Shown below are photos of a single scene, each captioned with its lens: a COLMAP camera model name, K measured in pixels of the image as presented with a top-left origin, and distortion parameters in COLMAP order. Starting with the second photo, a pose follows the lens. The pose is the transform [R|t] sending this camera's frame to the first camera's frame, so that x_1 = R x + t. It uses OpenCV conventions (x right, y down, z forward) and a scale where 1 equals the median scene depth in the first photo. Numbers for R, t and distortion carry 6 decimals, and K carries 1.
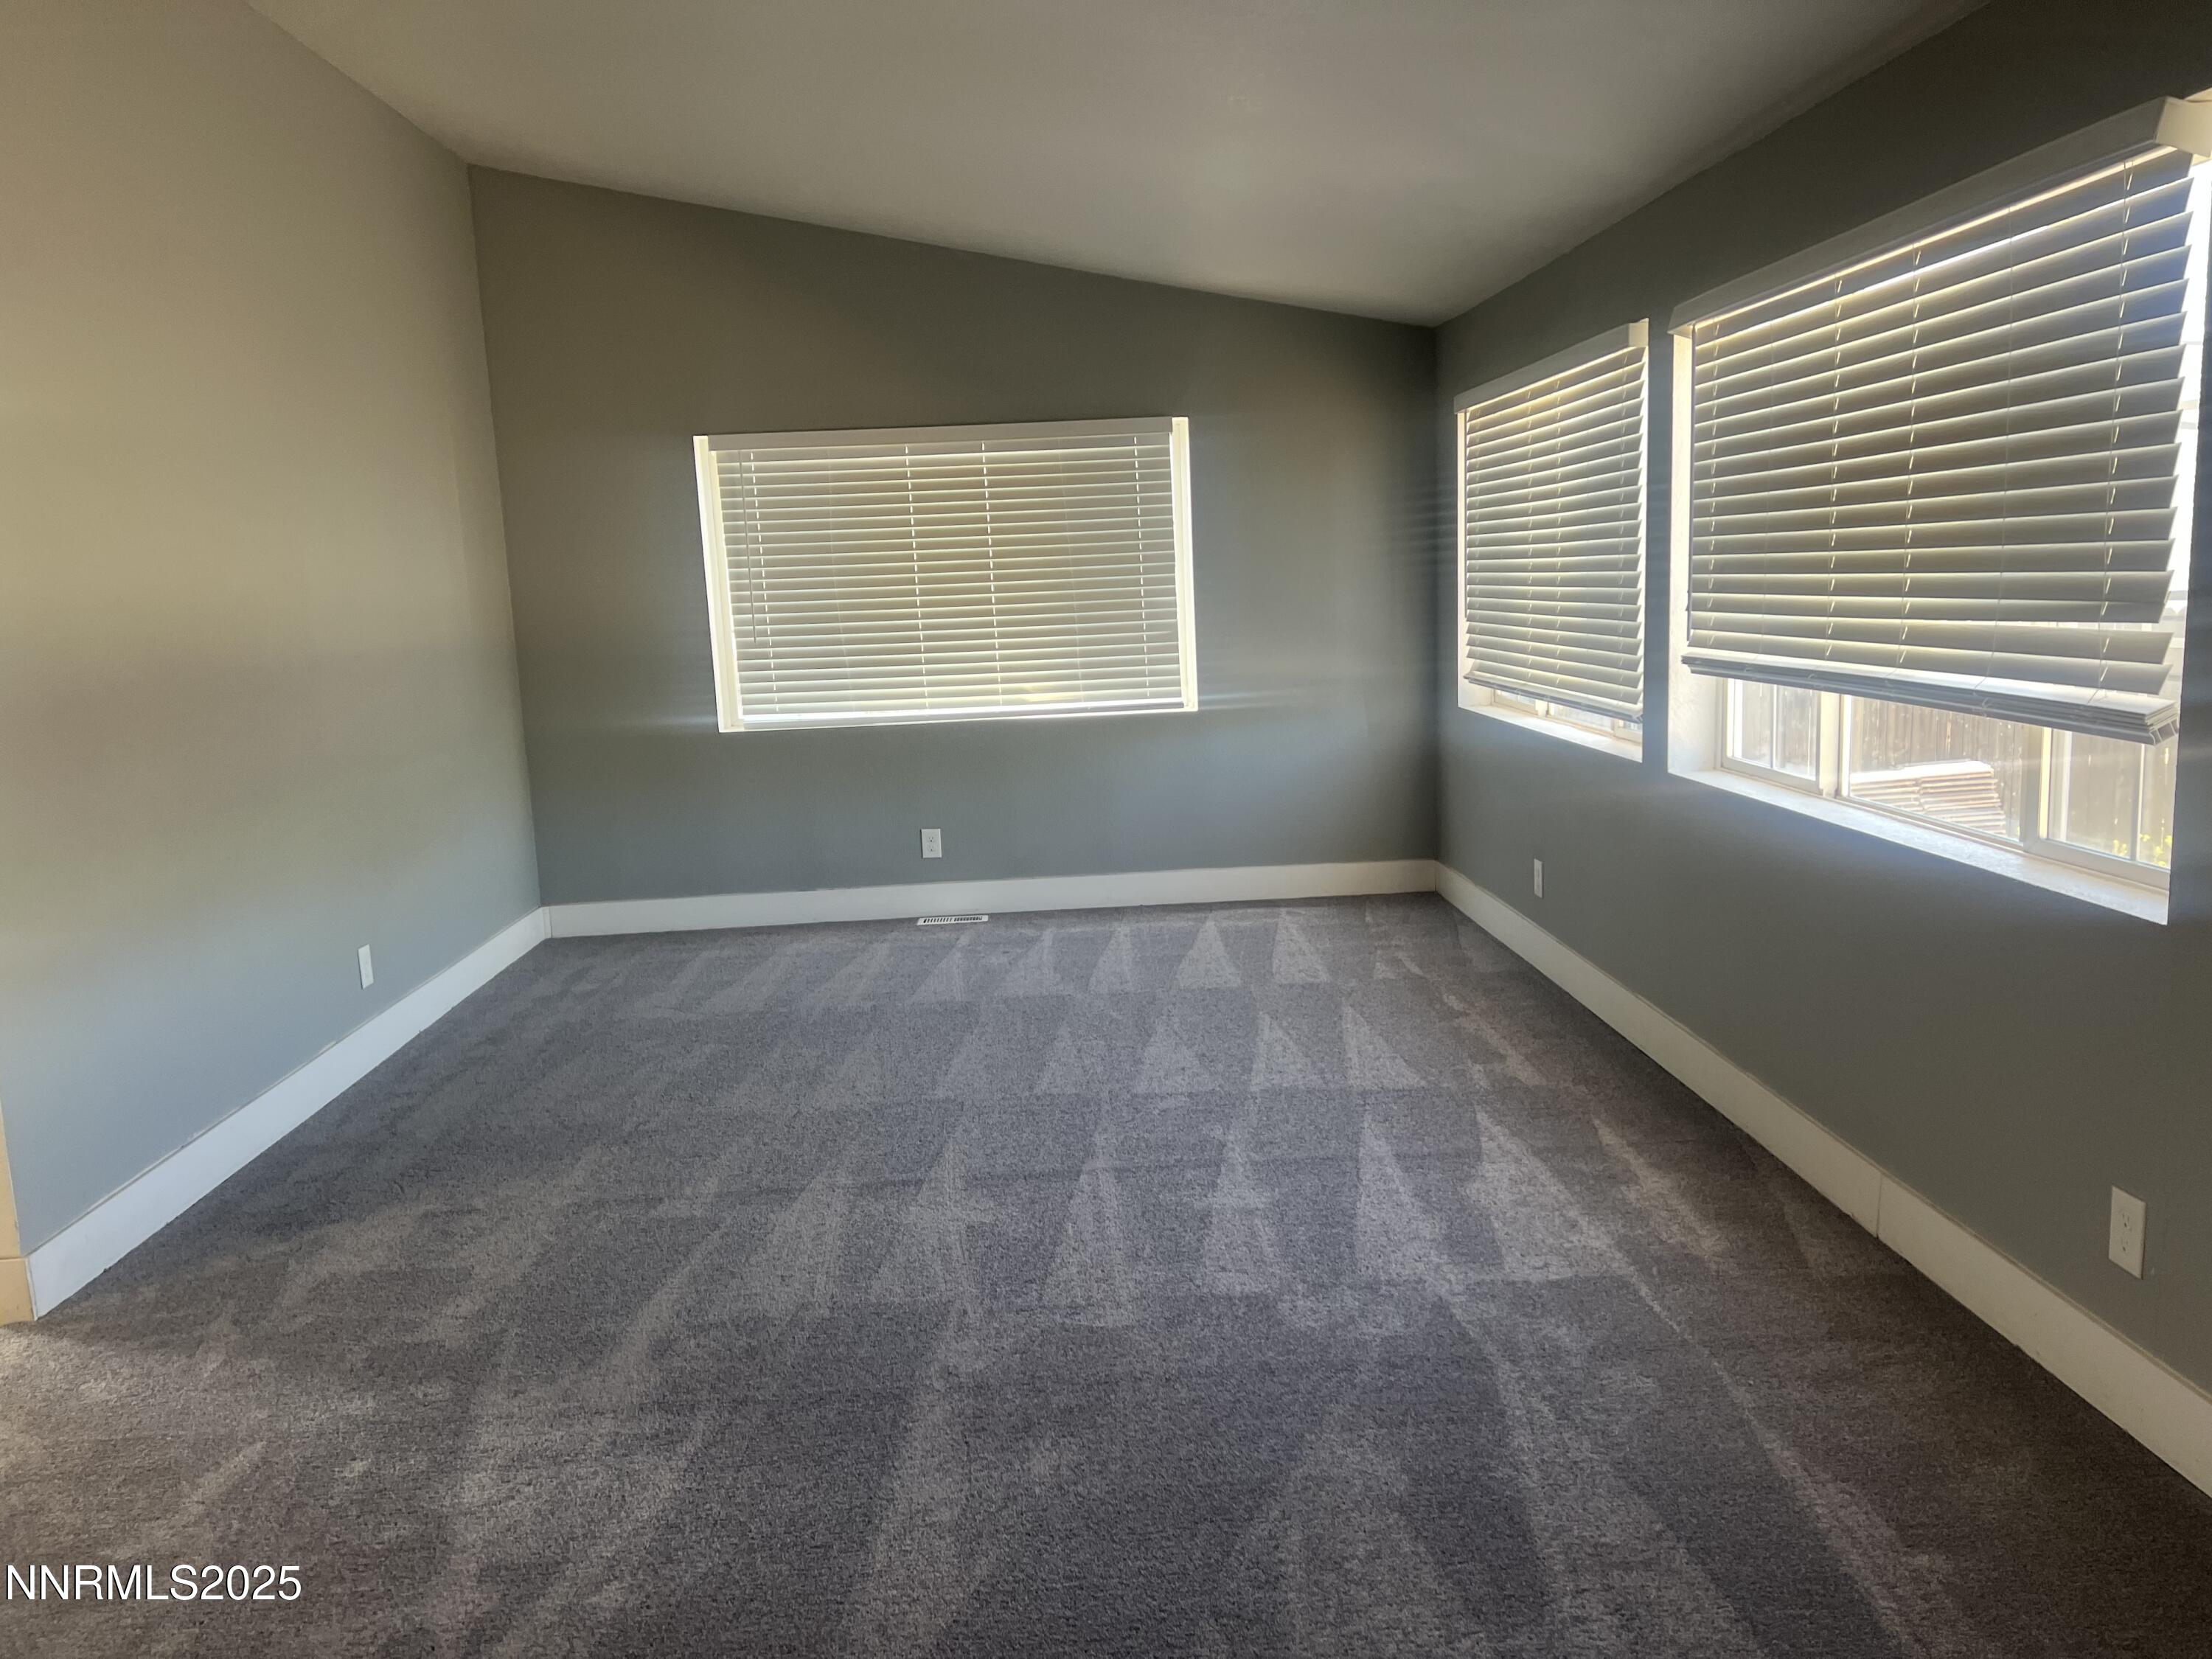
lens RADIAL K [[1671.5, 0, 1146.9], [0, 1671.5, 841.8], [0, 0, 1]] dist [0.097602, -0.130322]
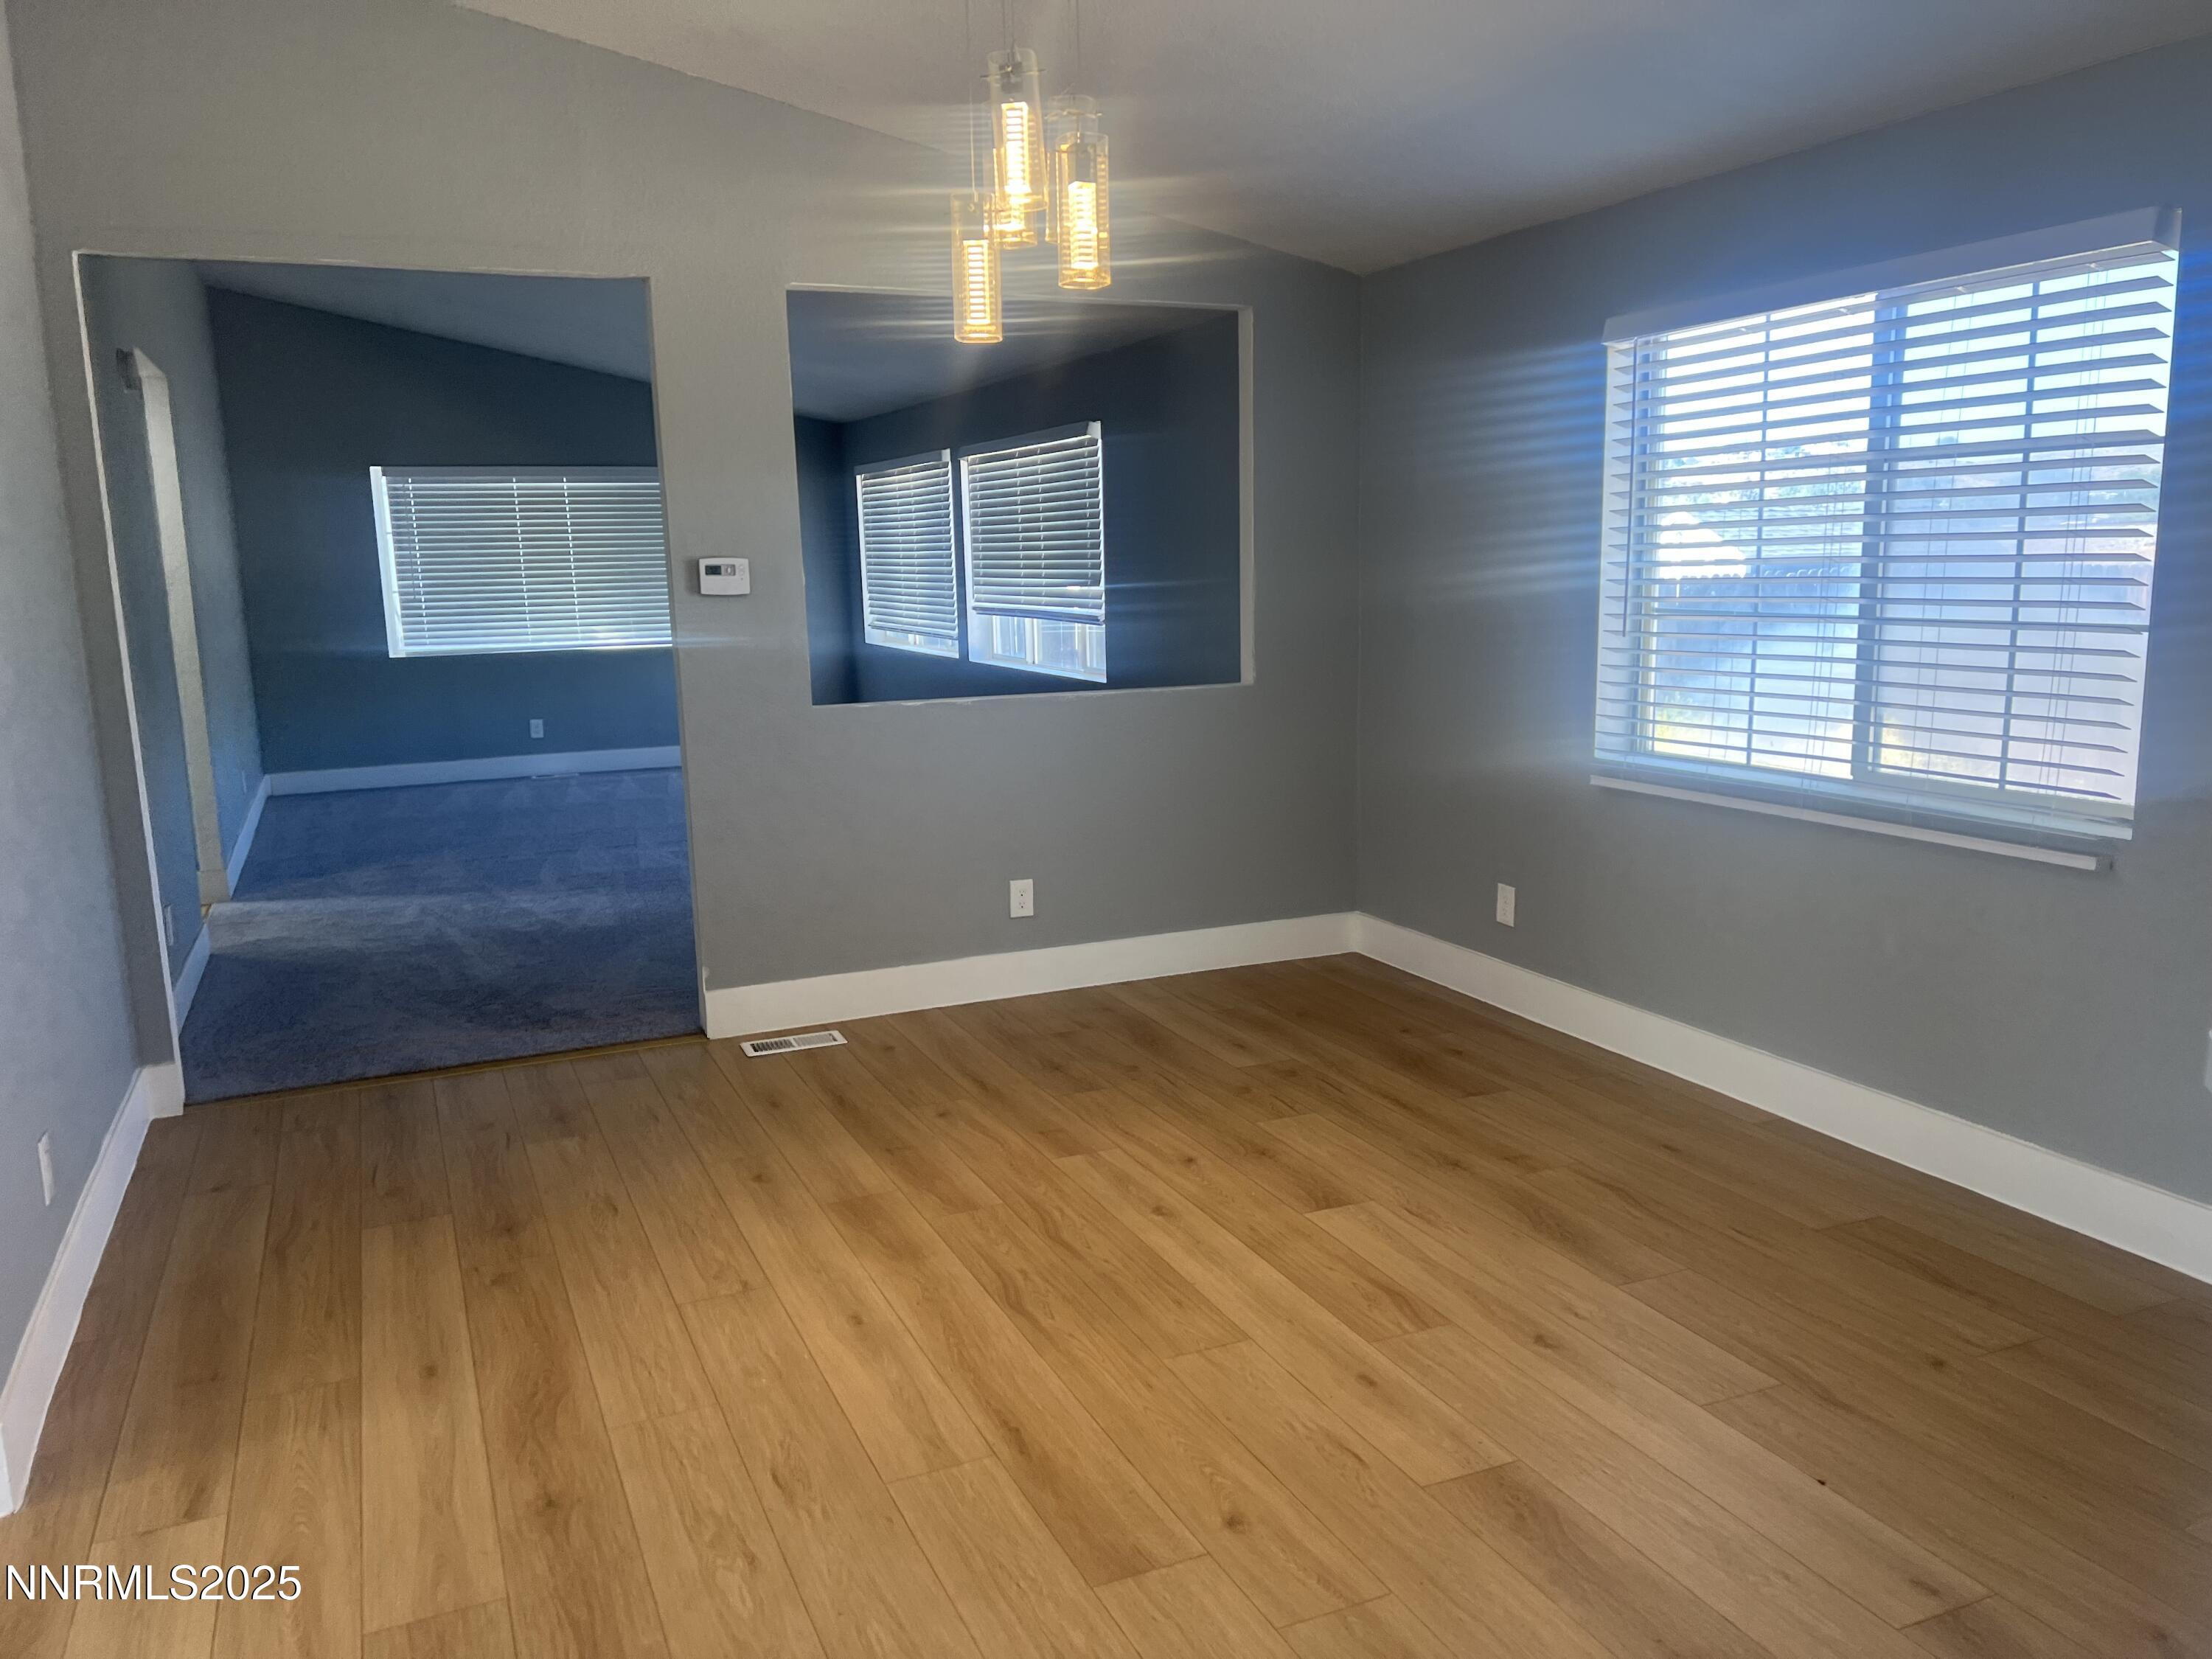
lens RADIAL K [[1686.1, 0, 1122.3], [0, 1686.1, 842.9], [0, 0, 1]] dist [0.175386, -0.223133]
pose [[0.939540, -0.039632, 0.340138, -0.177315], [0.039169, 0.999199, 0.008230, 0.126936], [-0.340192, 0.005590, 0.940339, -0.772861]]
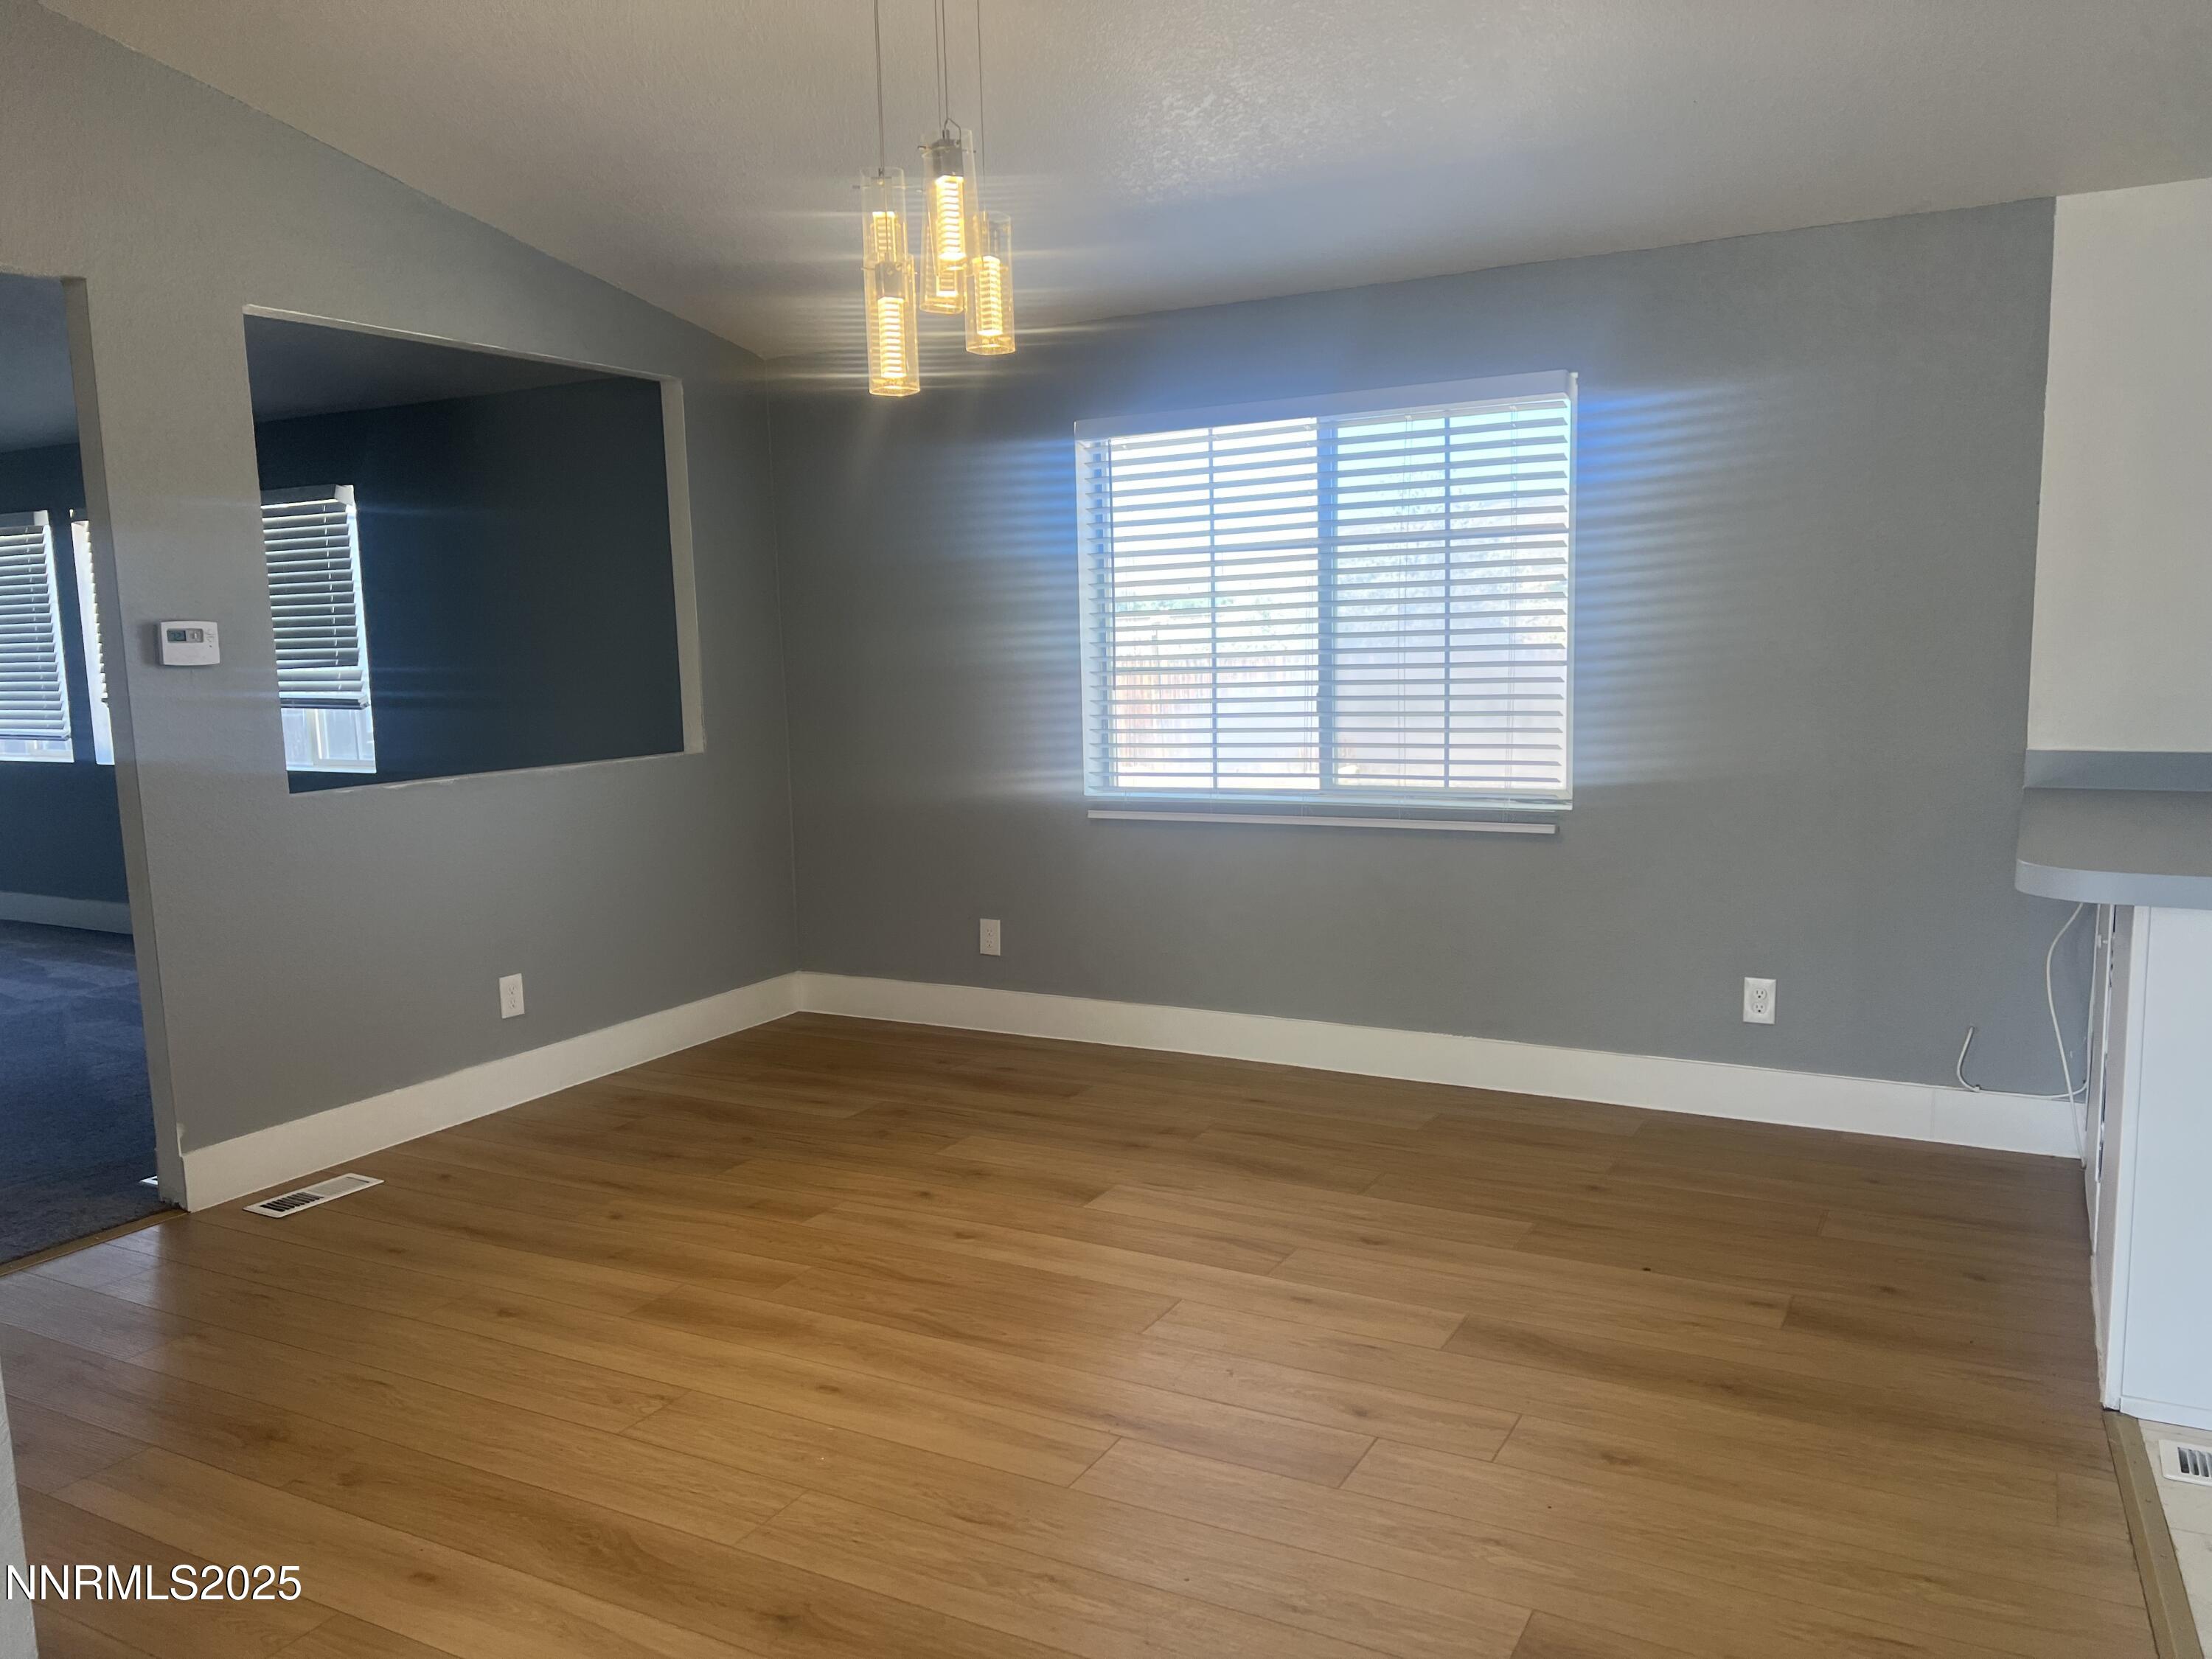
lens RADIAL K [[1671.5, 0, 1146.9], [0, 1671.5, 841.8], [0, 0, 1]] dist [0.097602, -0.130322]
pose [[0.536316, -0.086555, 0.839567, -0.428320], [0.141940, 0.989810, 0.011373, 0.122629], [-0.831996, 0.113069, 0.543137, -0.619505]]
